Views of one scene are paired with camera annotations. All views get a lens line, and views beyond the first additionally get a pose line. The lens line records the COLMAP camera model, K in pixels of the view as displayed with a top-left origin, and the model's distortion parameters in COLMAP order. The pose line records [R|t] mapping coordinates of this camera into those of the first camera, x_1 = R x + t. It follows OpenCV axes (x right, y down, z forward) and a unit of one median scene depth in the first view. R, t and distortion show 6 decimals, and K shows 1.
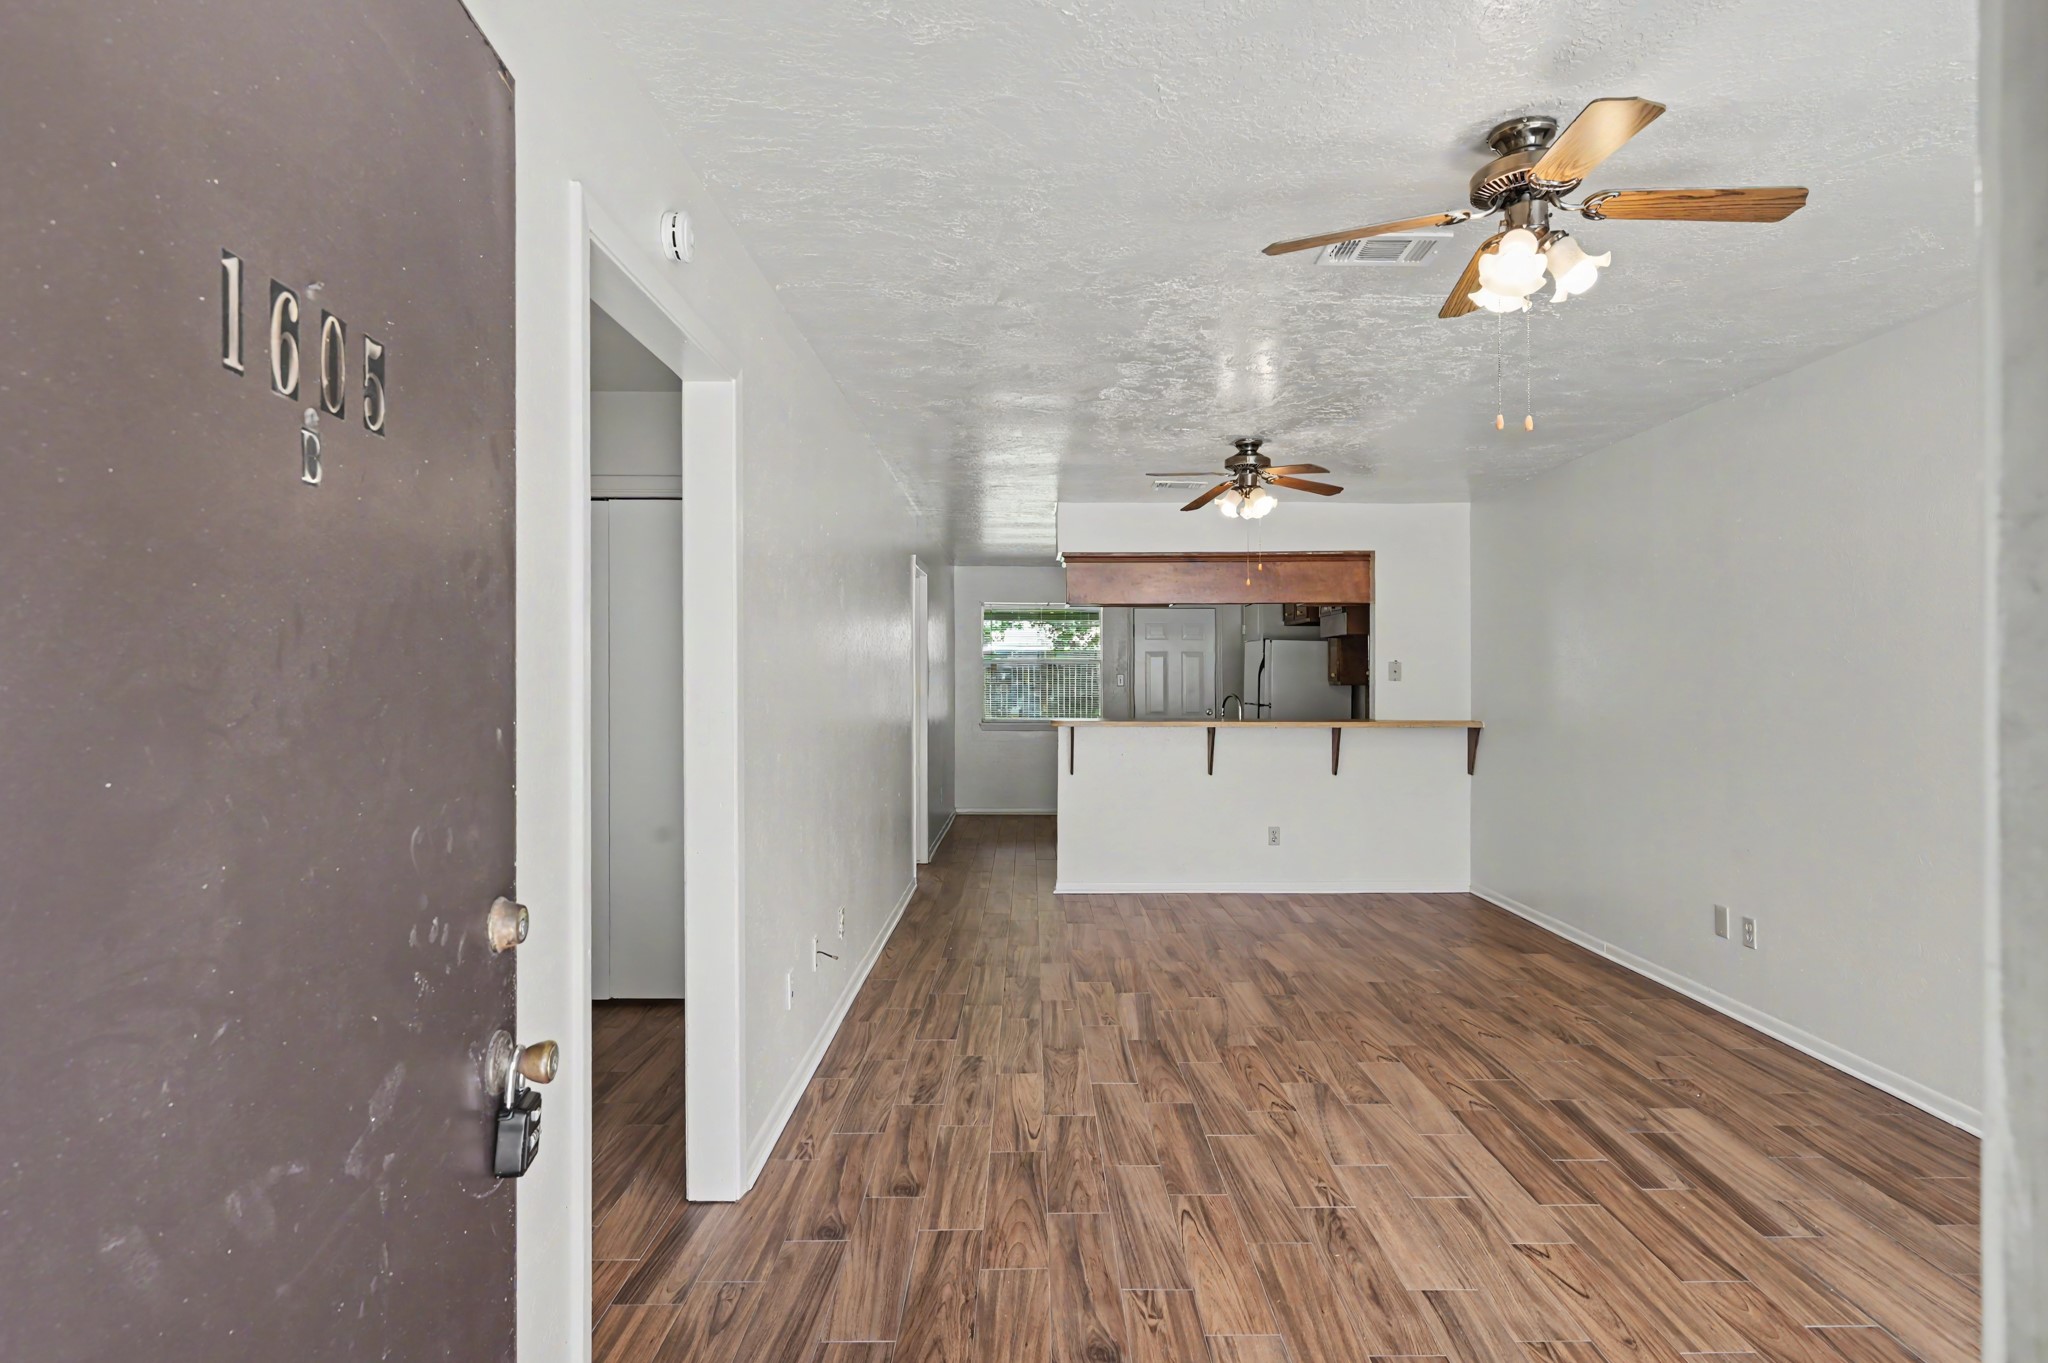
lens RADIAL K [[1111.4, 0, 1050.3], [0, 1111.4, 666.4], [0, 0, 1]] dist [-0.001531, -0.000957]
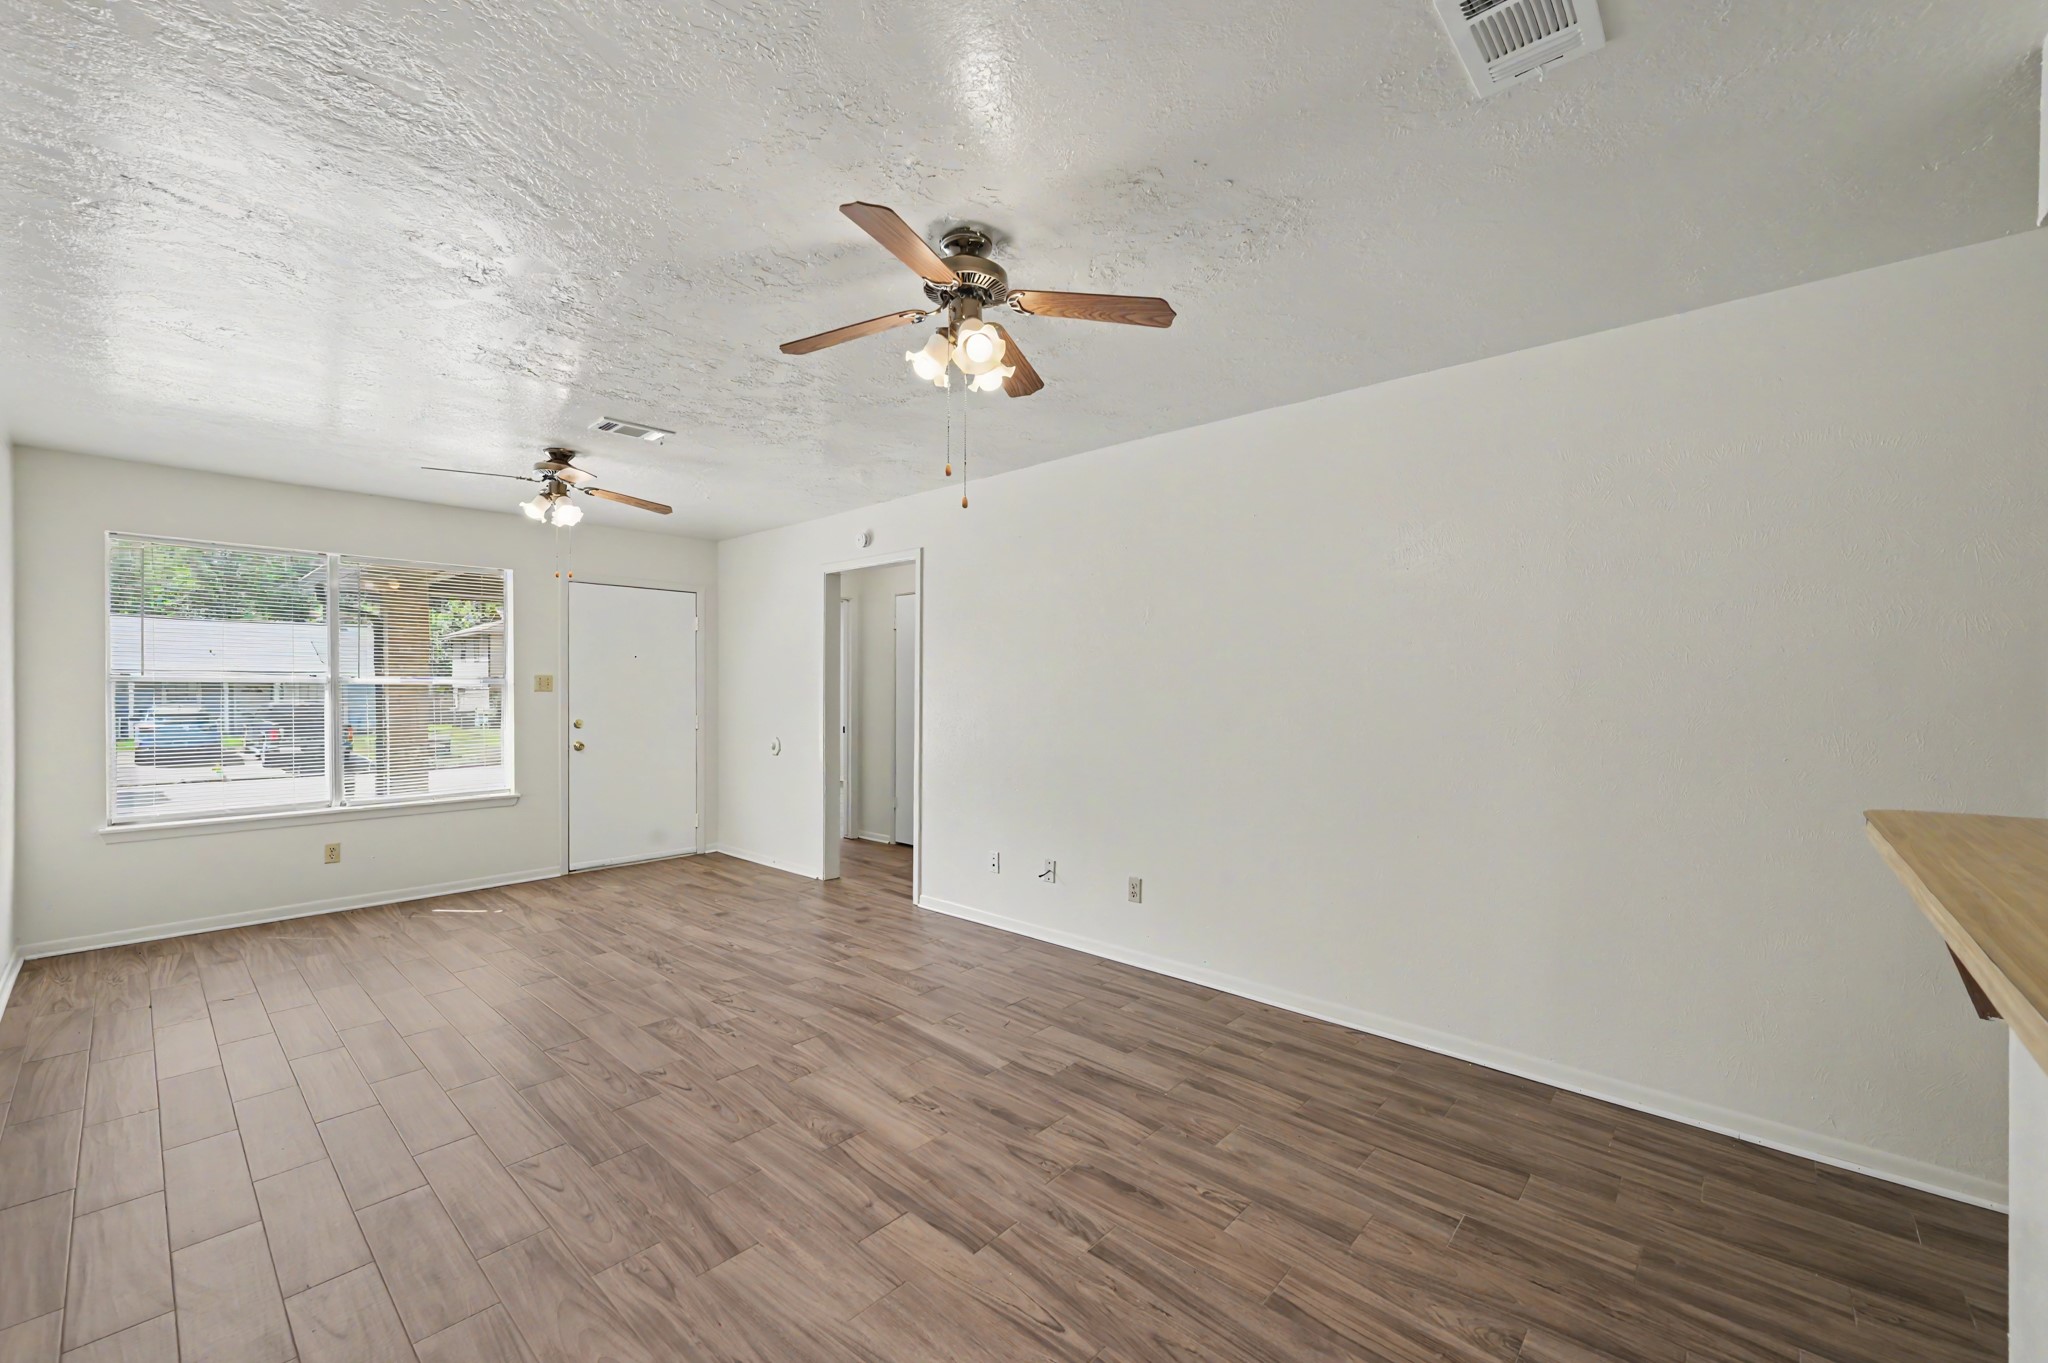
lens RADIAL K [[819.3, 0, 1026.9], [0, 819.3, 674.5], [0, 0, 1]] dist [0.000109, -0.000258]
pose [[-0.685013, -0.016722, -0.728339, 0.600174], [0.003751, 0.999642, -0.026479, 0.027072], [0.728521, -0.020870, -0.684706, 1.712287]]
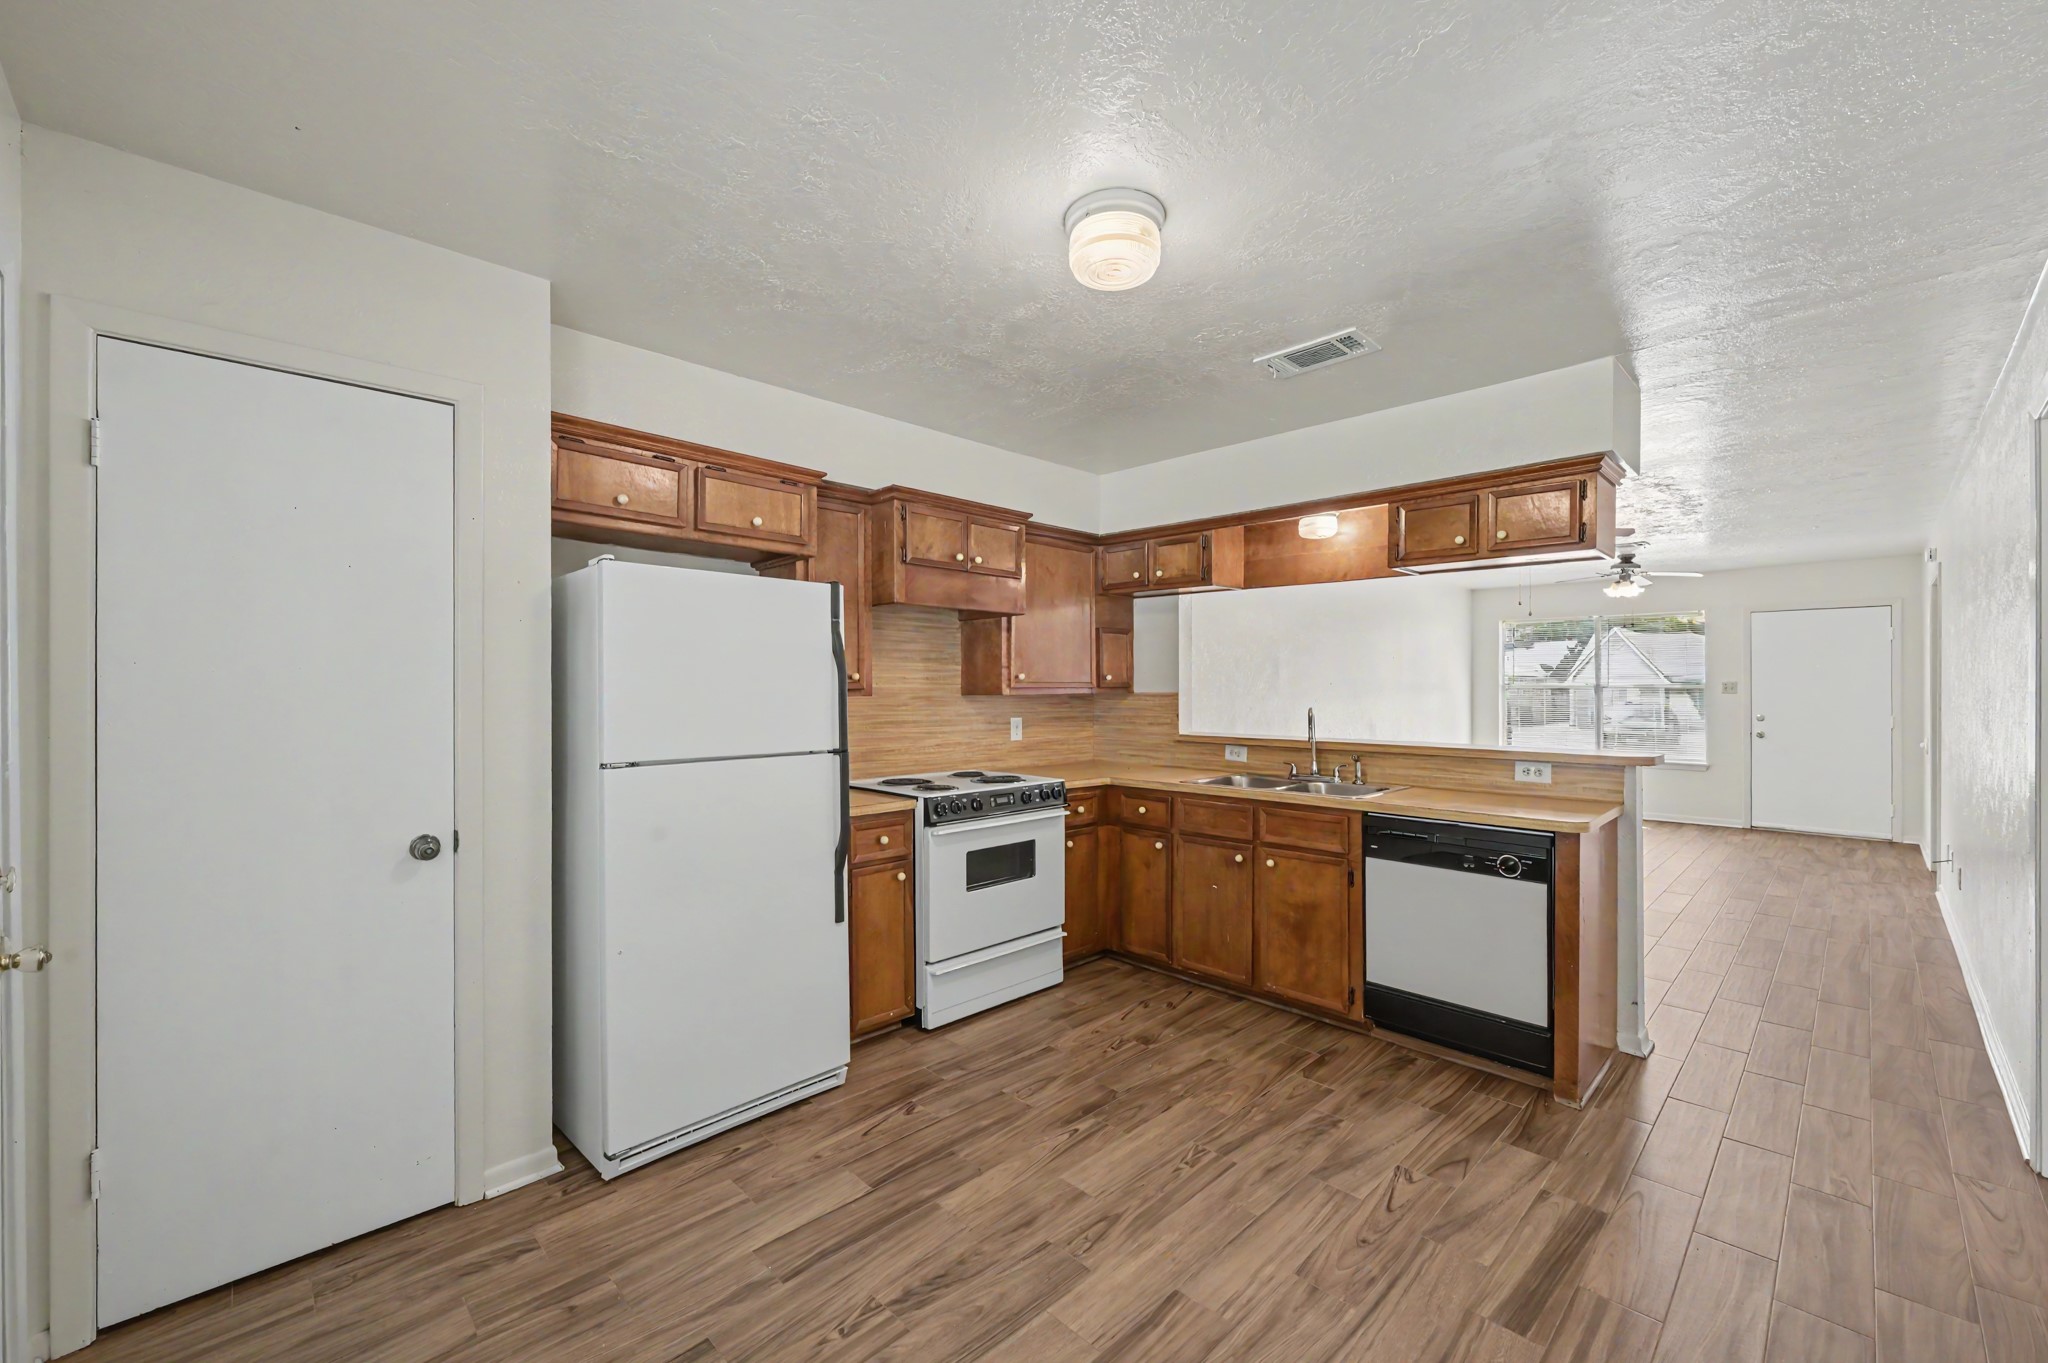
lens RADIAL K [[819.3, 0, 1034.0], [0, 819.3, 688.7], [0, 0, 1]] dist [0.000109, -0.000258]
pose [[-0.690098, -0.005941, 0.723691, -0.150441], [-0.011942, 0.999924, -0.003179, 0.030726], [-0.723617, -0.010837, -0.690117, 2.744468]]
